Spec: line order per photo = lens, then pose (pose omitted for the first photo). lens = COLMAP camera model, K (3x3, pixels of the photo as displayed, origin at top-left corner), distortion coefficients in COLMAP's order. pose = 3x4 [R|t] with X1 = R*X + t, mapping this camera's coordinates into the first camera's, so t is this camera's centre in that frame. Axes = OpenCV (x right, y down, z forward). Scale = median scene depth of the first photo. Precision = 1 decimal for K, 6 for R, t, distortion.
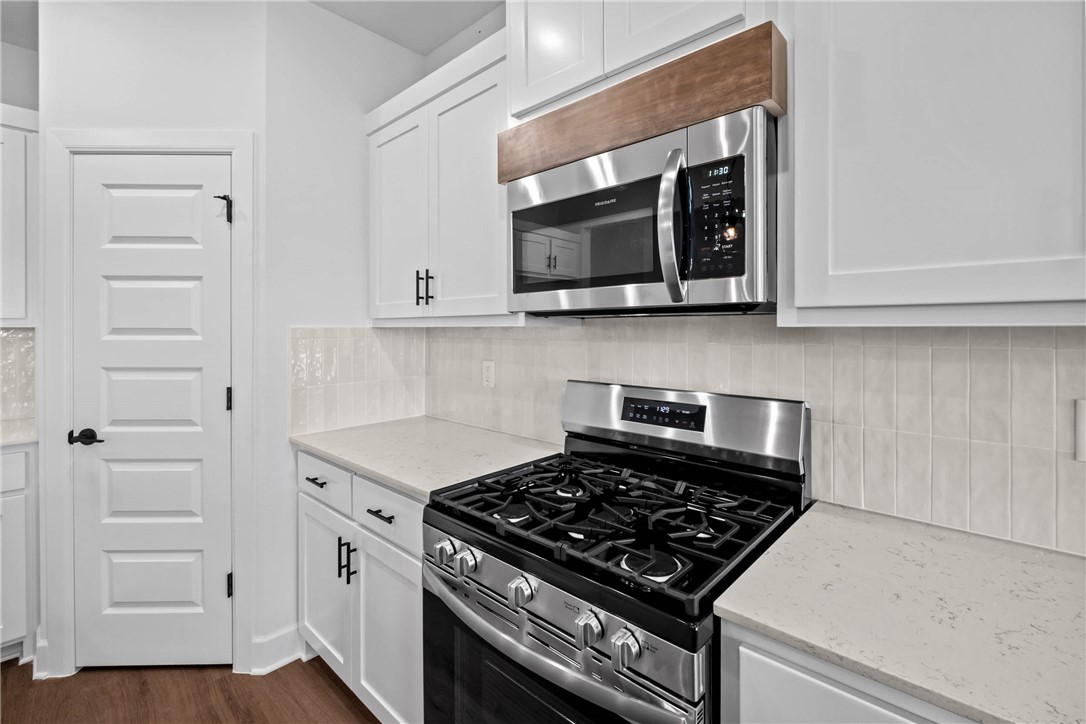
lens RADIAL K [[457.1, 0, 547.4], [0, 457.1, 330.0], [0, 0, 1]] dist [0.001143, -0.006543]
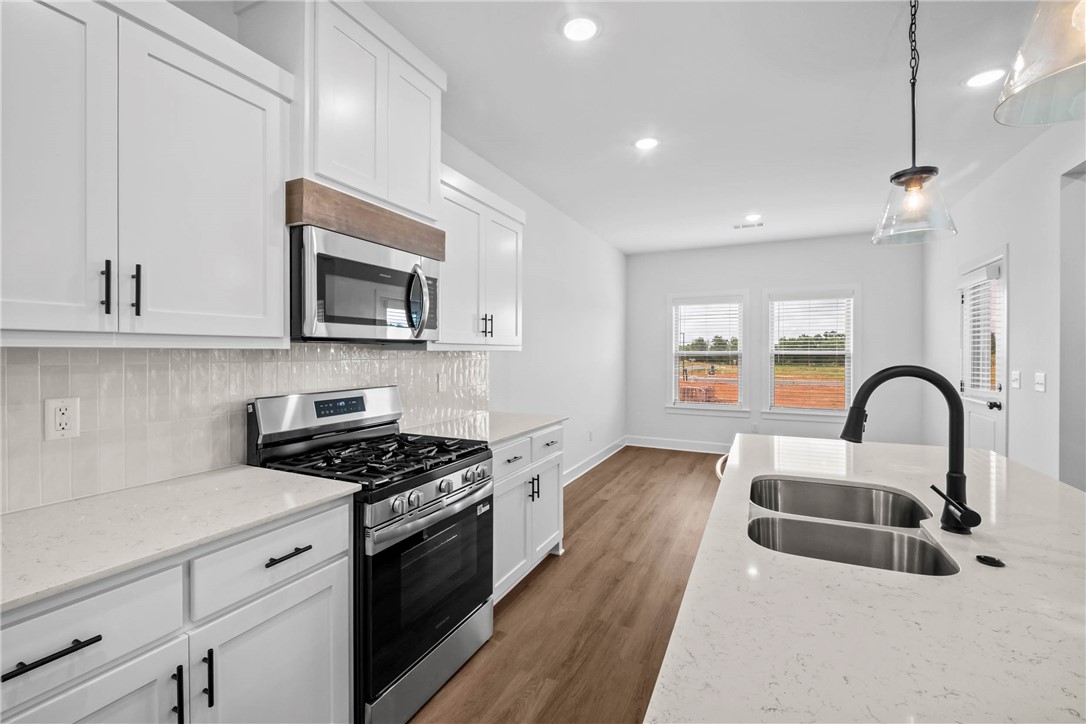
lens RADIAL K [[467.2, 0, 542.3], [0, 467.2, 355.5], [0, 0, 1]] dist [-0.001160, -0.000236]
pose [[-0.279109, -0.005395, 0.960244, -1.098757], [0.003737, 0.999971, 0.006705, 0.003343], [-0.960252, 0.005460, -0.279081, 0.602445]]
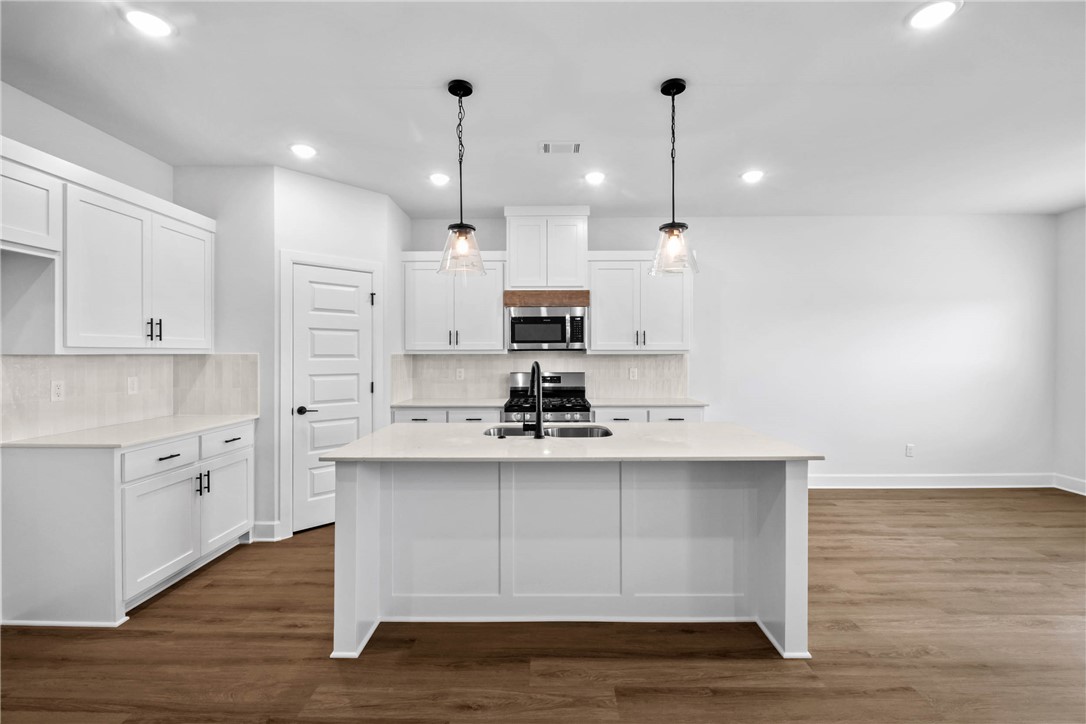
lens RADIAL K [[467.2, 0, 542.3], [0, 467.2, 355.5], [0, 0, 1]] dist [-0.001160, -0.000236]
pose [[0.753759, -0.001840, 0.657148, -1.555611], [0.003045, 0.999995, -0.000693, 0.005495], [-0.657144, 0.002523, 0.753761, -1.190212]]
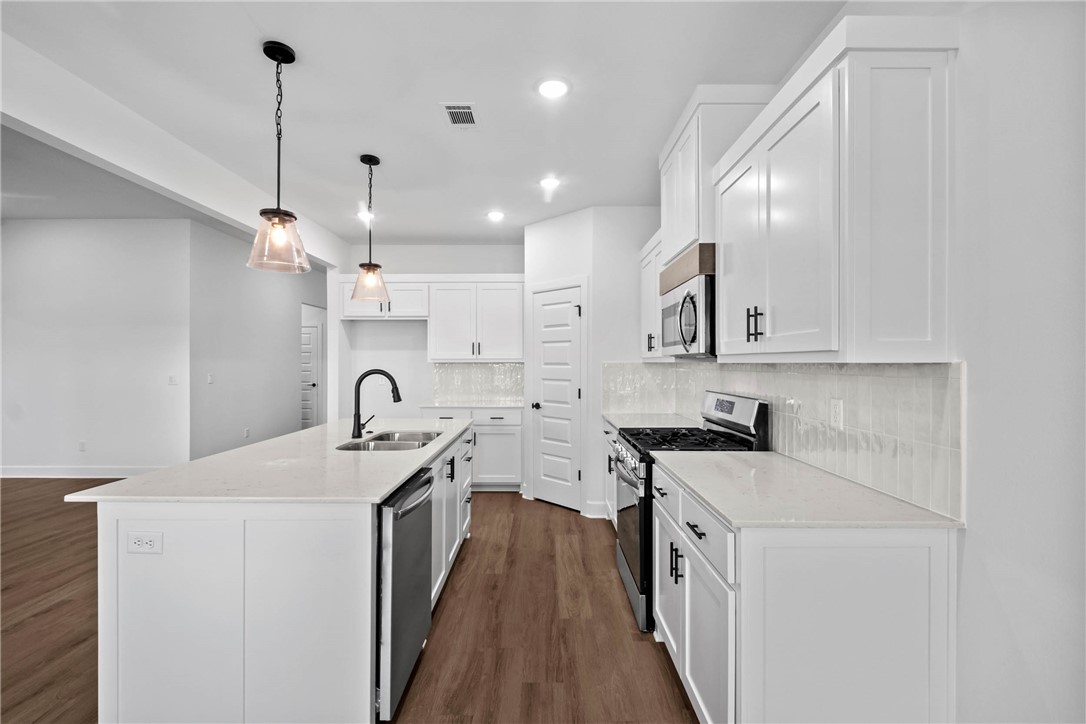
lens RADIAL K [[461.1, 0, 543.0], [0, 461.1, 362.0], [0, 0, 1]] dist [-0.000039, -0.000011]
pose [[0.668595, -0.001440, -0.743625, 0.913228], [0.002364, 0.999997, 0.000189, -0.009079], [0.743623, -0.001885, 0.668597, -0.688882]]
